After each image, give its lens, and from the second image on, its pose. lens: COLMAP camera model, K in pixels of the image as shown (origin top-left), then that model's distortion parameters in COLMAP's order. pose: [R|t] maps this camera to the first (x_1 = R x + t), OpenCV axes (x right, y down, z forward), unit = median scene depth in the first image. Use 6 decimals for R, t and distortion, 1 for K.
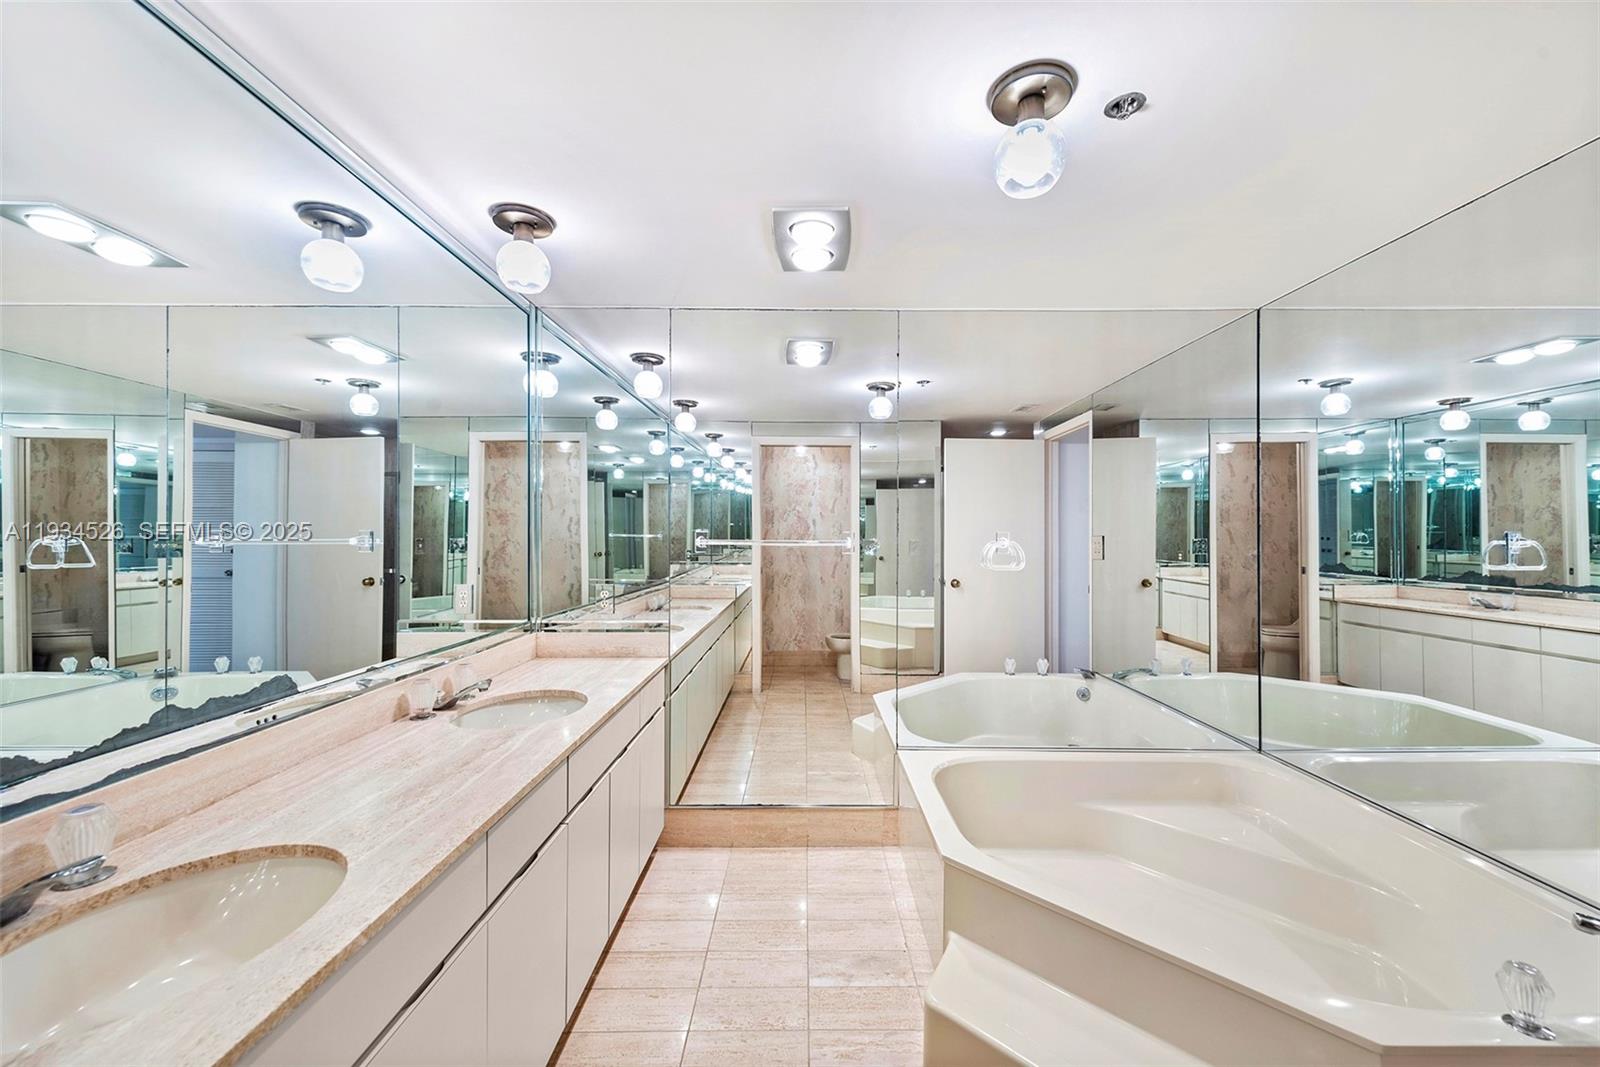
lens RADIAL K [[653.5, 0, 802.2], [0, 653.5, 529.3], [0, 0, 1]] dist [0.007214, -0.000114]
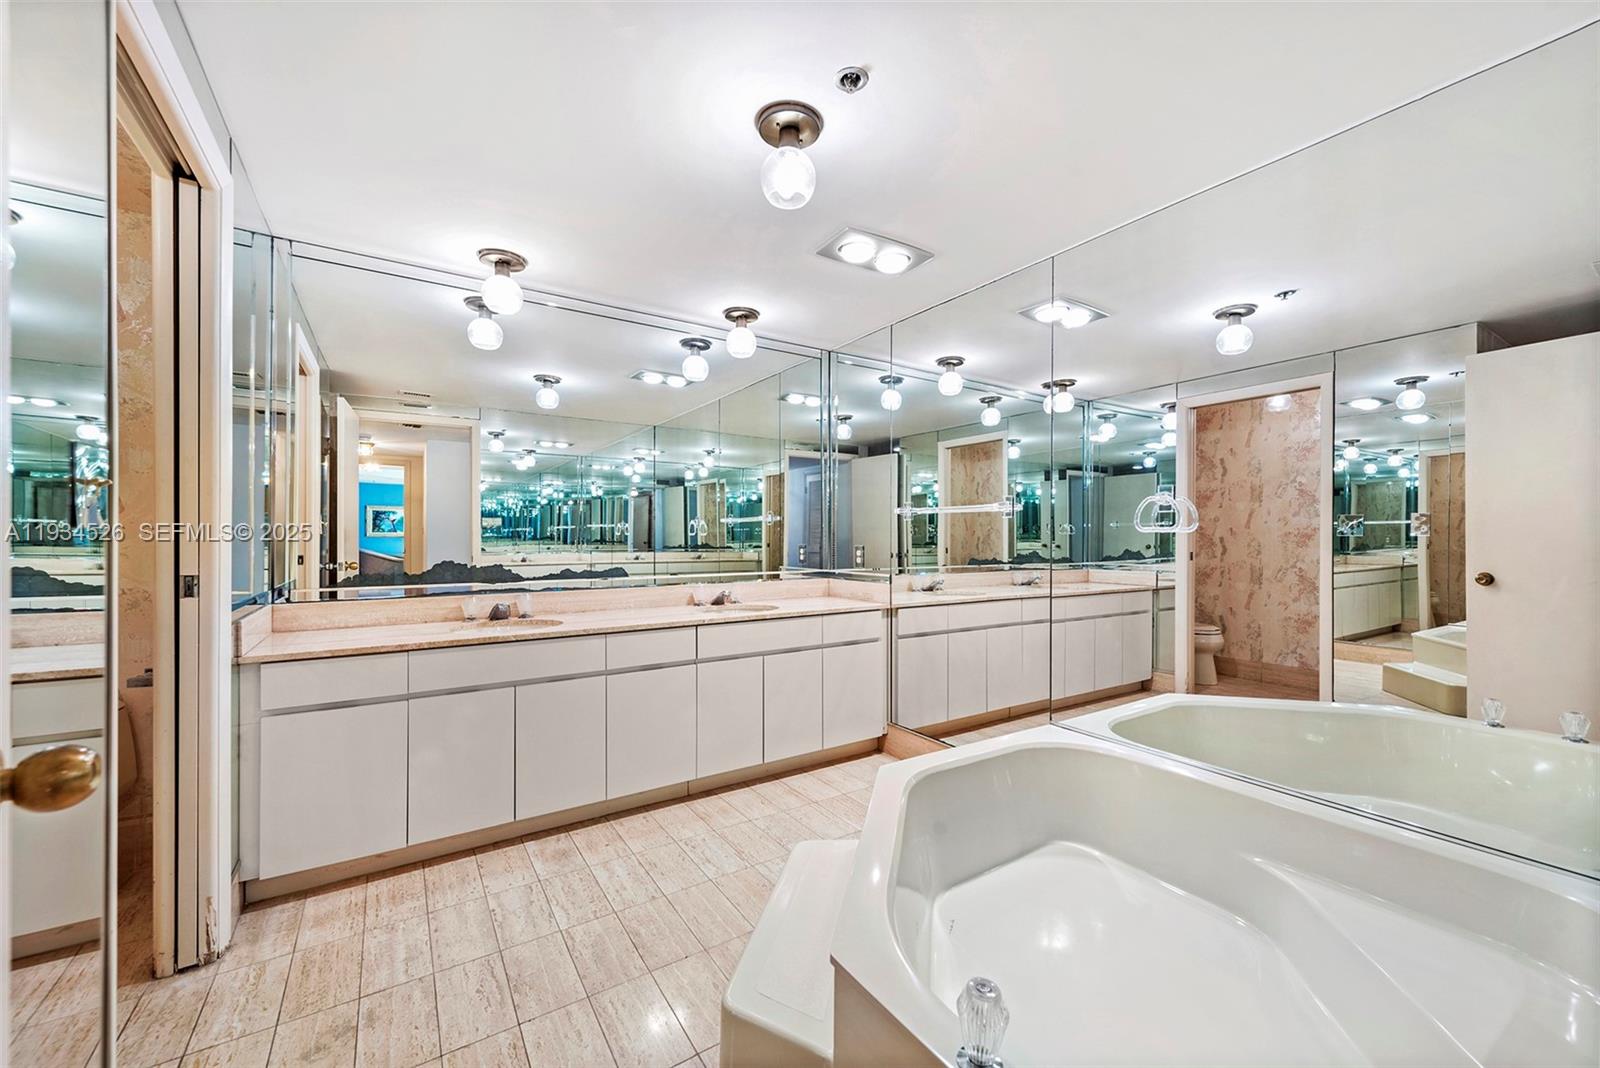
lens RADIAL K [[653.5, 0, 802.2], [0, 653.5, 529.8], [0, 0, 1]] dist [0.007214, -0.000114]
pose [[0.517171, -0.010436, -0.855819, 0.870615], [0.006265, 0.999945, -0.008408, 0.068174], [0.855859, -0.001013, 0.517208, 0.219702]]
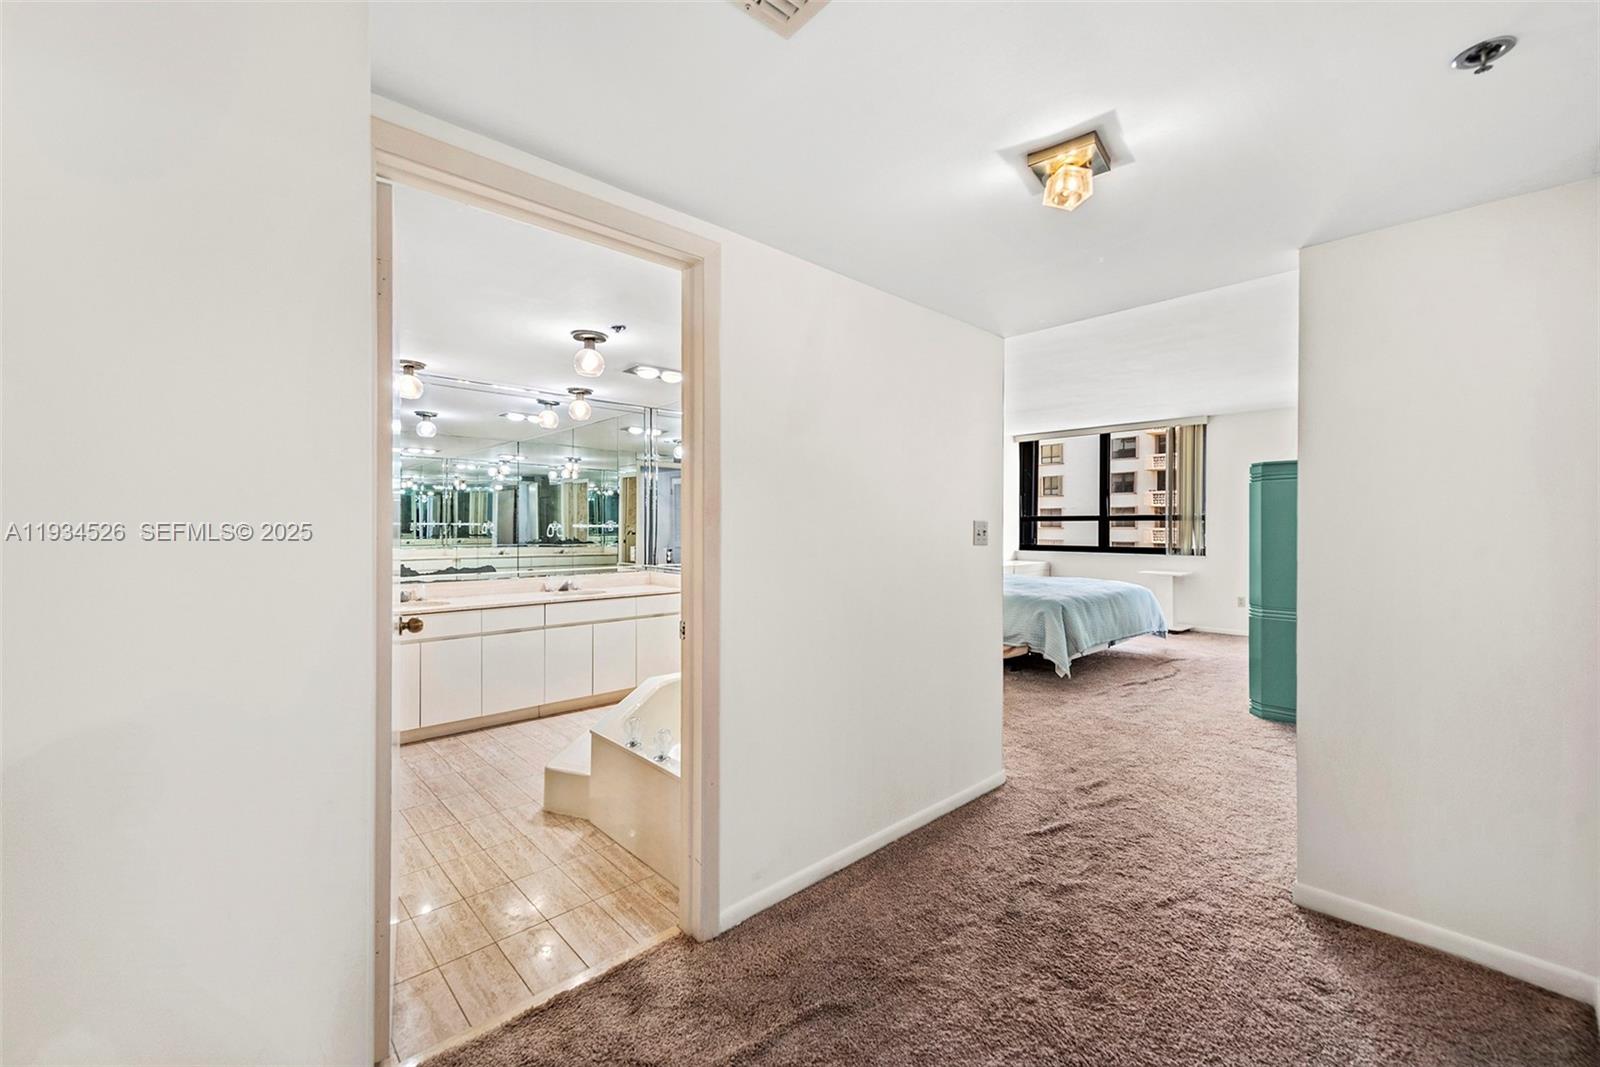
lens RADIAL K [[653.5, 0, 802.2], [0, 653.5, 529.3], [0, 0, 1]] dist [0.007214, -0.000114]
pose [[0.664600, 0.004701, -0.747184, 1.588336], [0.000206, 0.999979, 0.006475, 0.012374], [0.747199, -0.004457, 0.664585, -0.003288]]
